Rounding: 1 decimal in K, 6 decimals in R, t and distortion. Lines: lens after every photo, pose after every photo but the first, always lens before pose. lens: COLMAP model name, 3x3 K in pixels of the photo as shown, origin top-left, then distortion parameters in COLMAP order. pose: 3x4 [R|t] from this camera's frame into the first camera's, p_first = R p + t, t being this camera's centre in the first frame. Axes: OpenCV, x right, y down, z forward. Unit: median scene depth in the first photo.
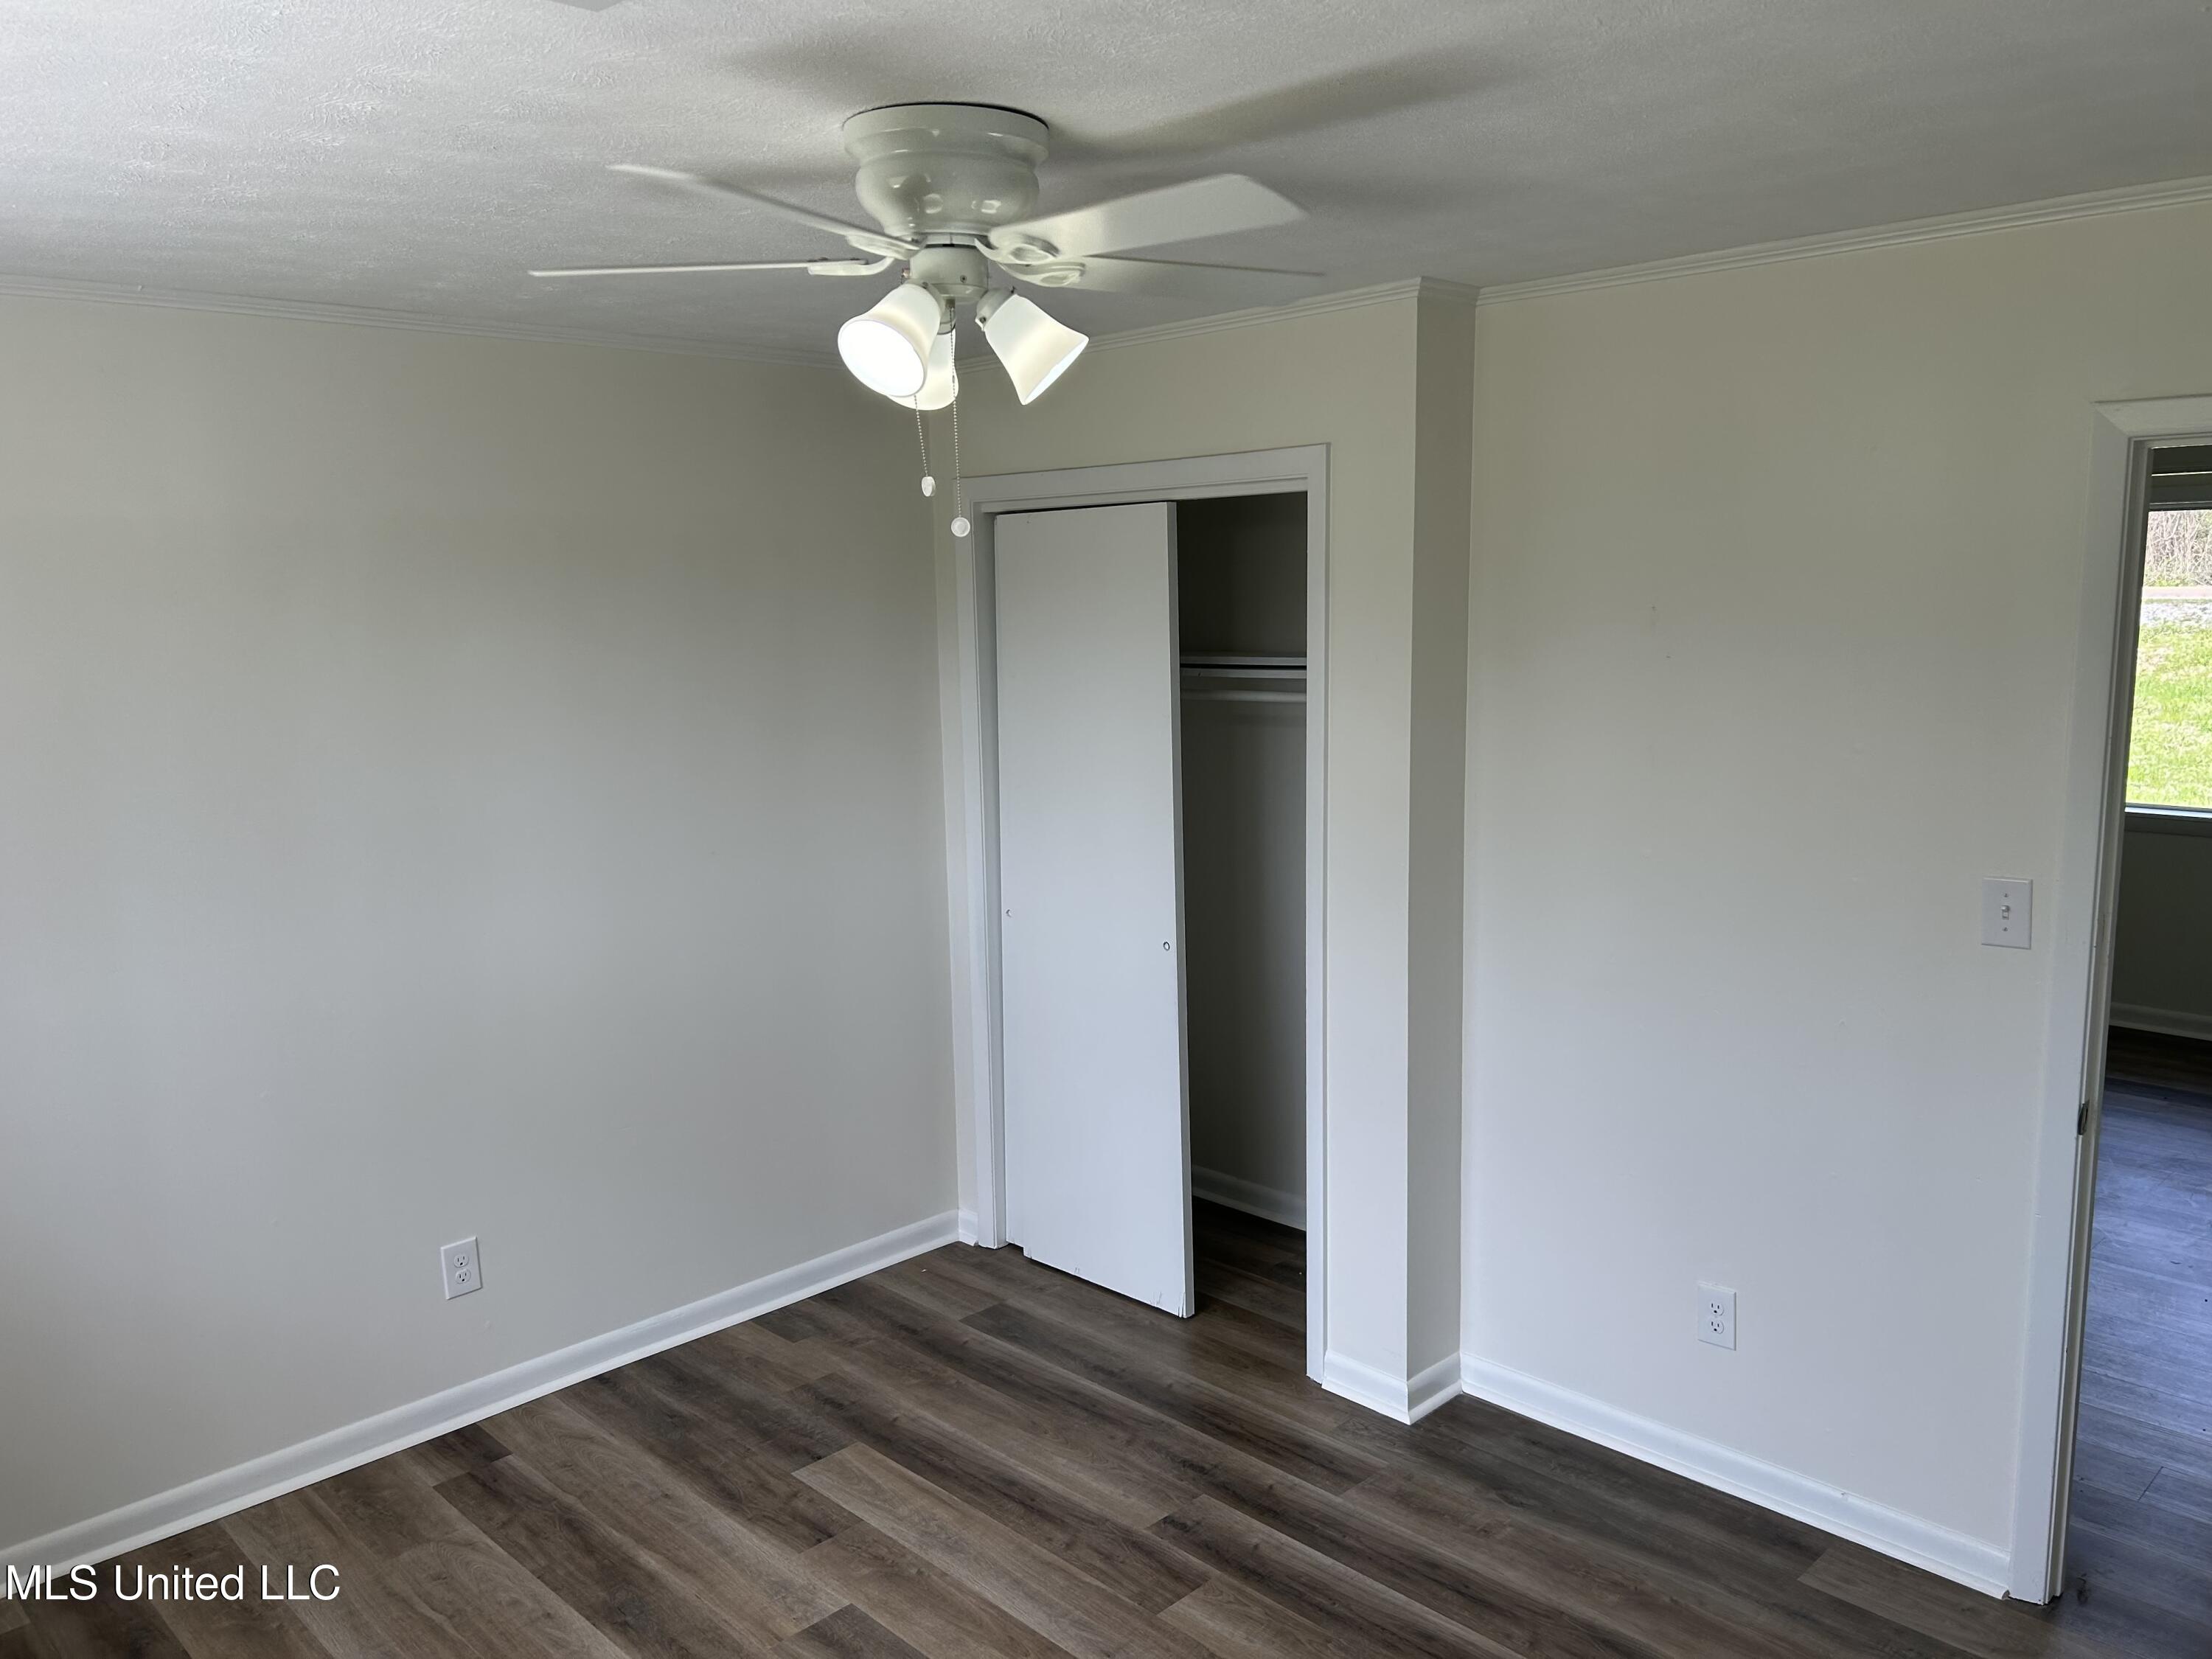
lens RADIAL K [[1688.1, 0, 1072.2], [0, 1688.1, 906.0], [0, 0, 1]] dist [0.050770, -0.053524]
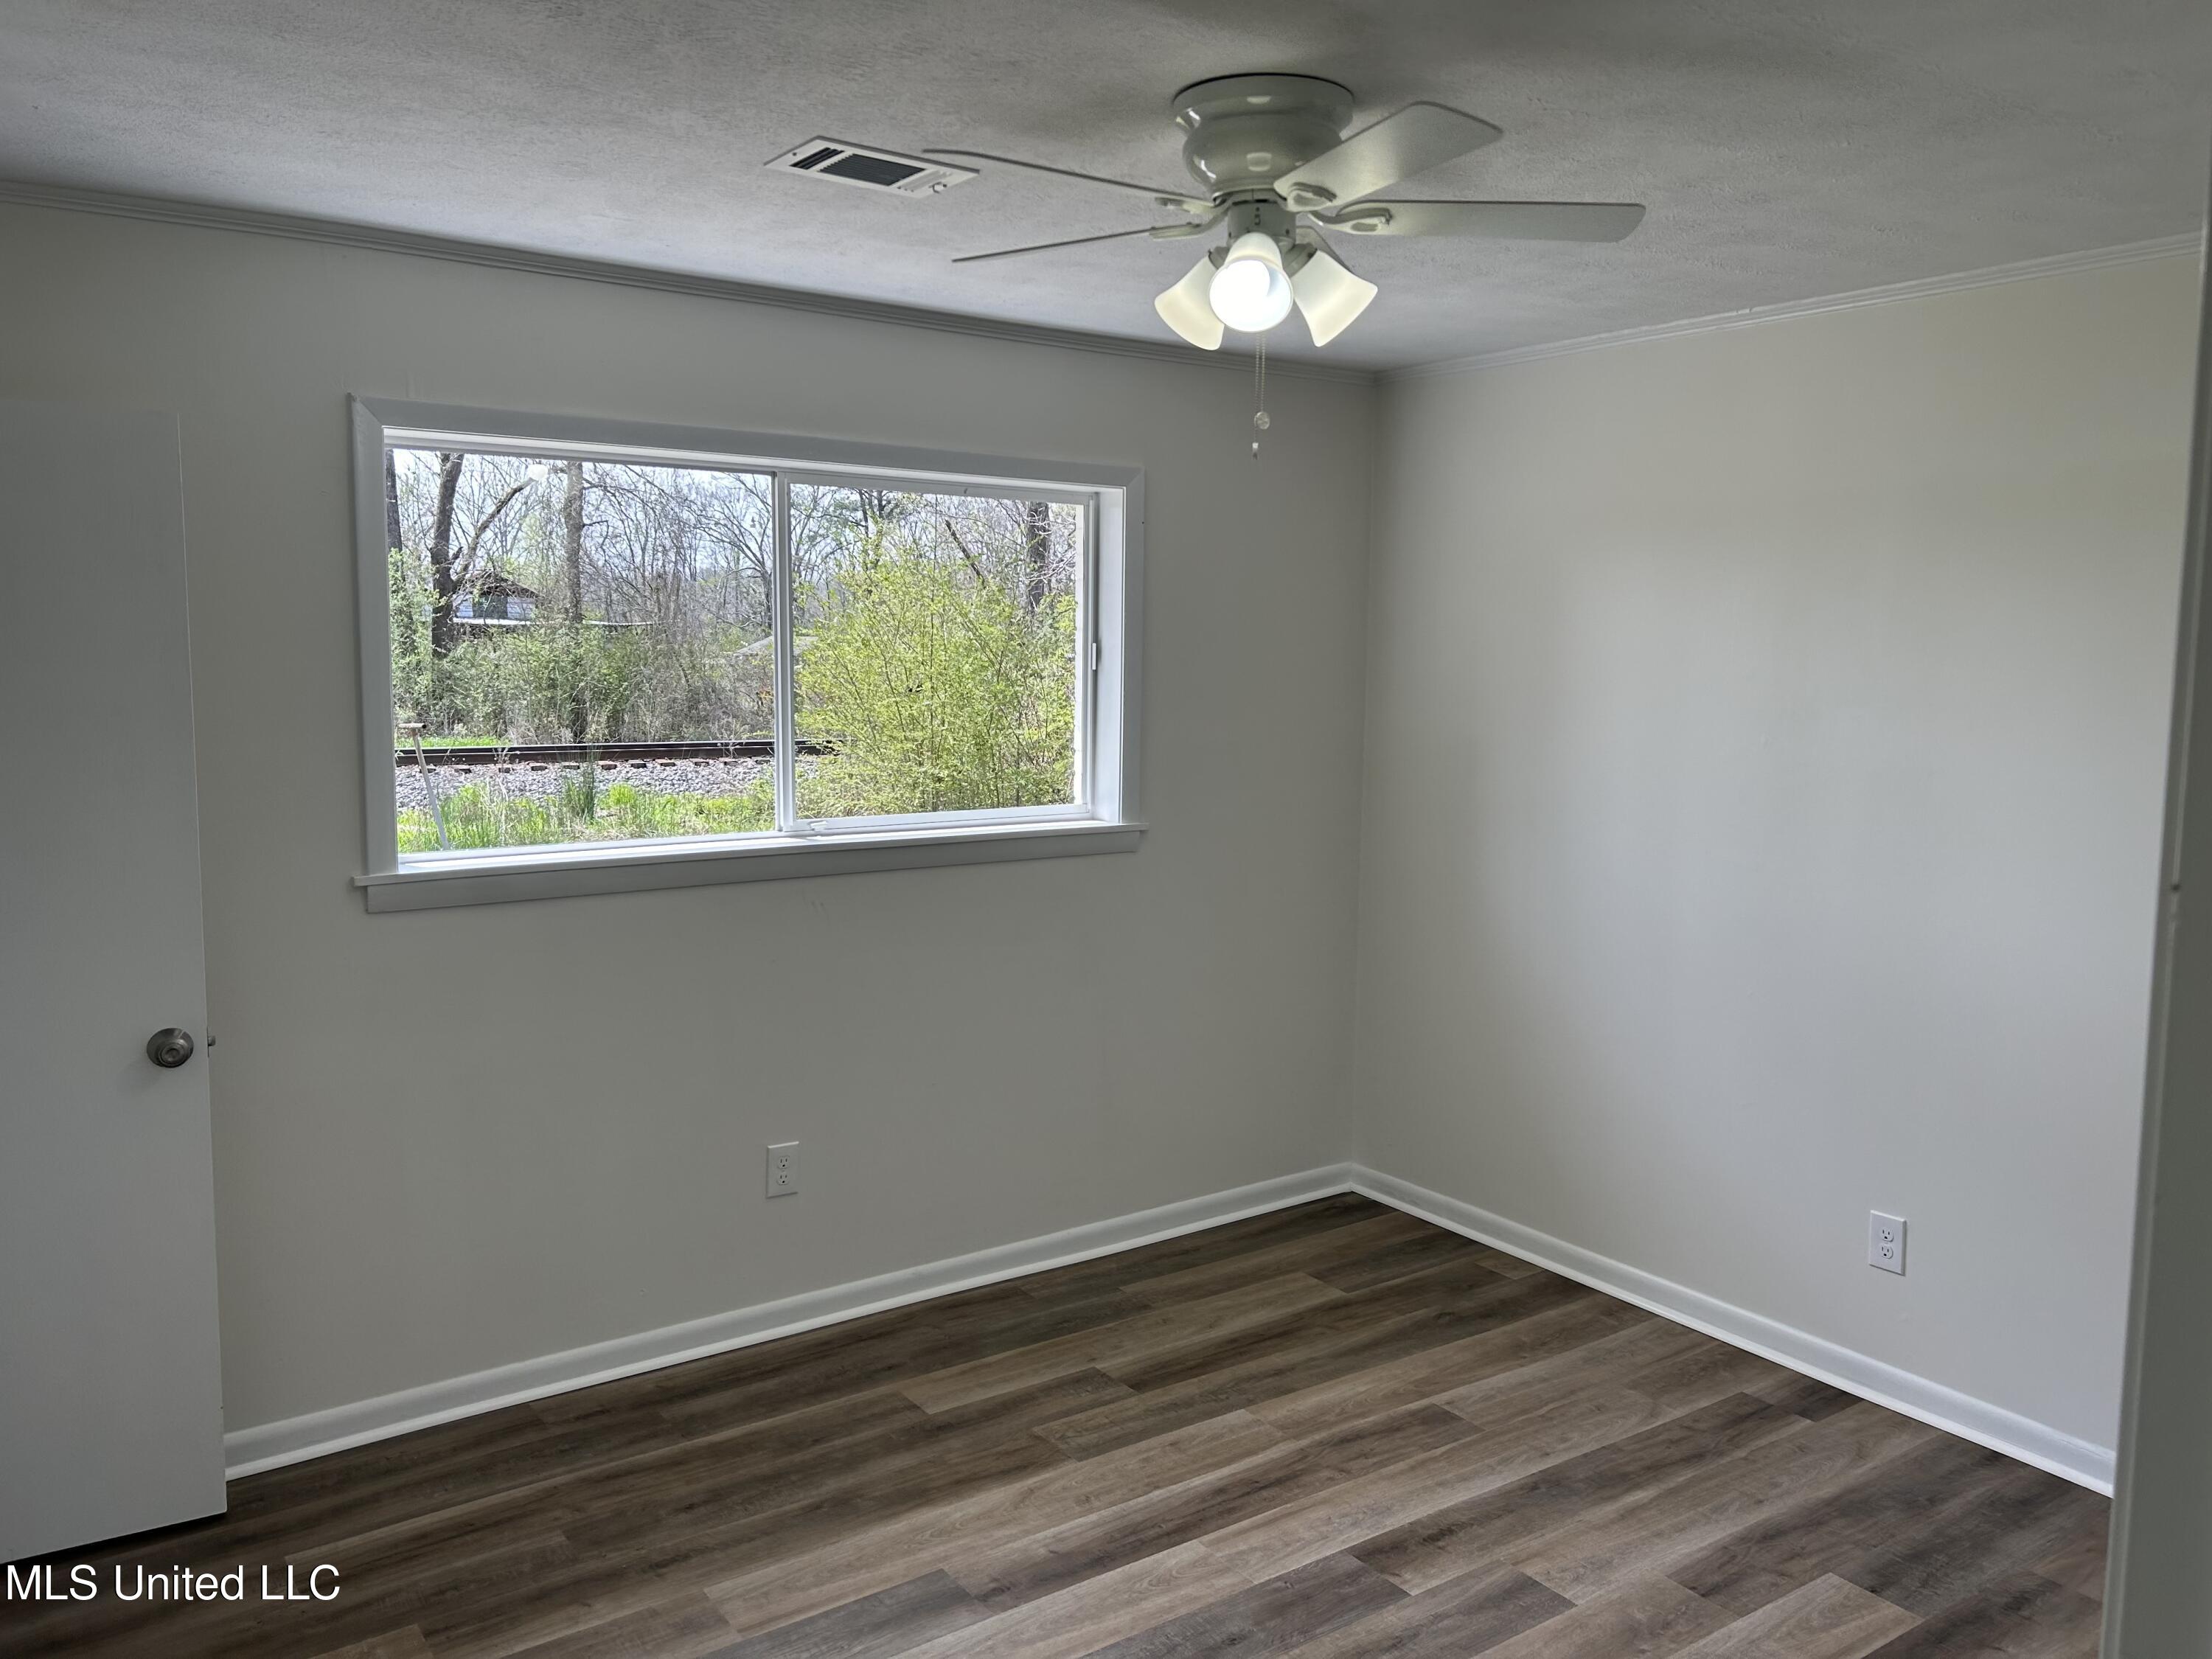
lens RADIAL K [[1688.1, 0, 1110.6], [0, 1688.1, 767.1], [0, 0, 1]] dist [0.050770, -0.053524]
pose [[-0.158367, 0.102490, -0.982047, 0.677533], [-0.200428, 0.970555, 0.133612, -0.098465], [0.966824, 0.217989, -0.133162, 0.662023]]
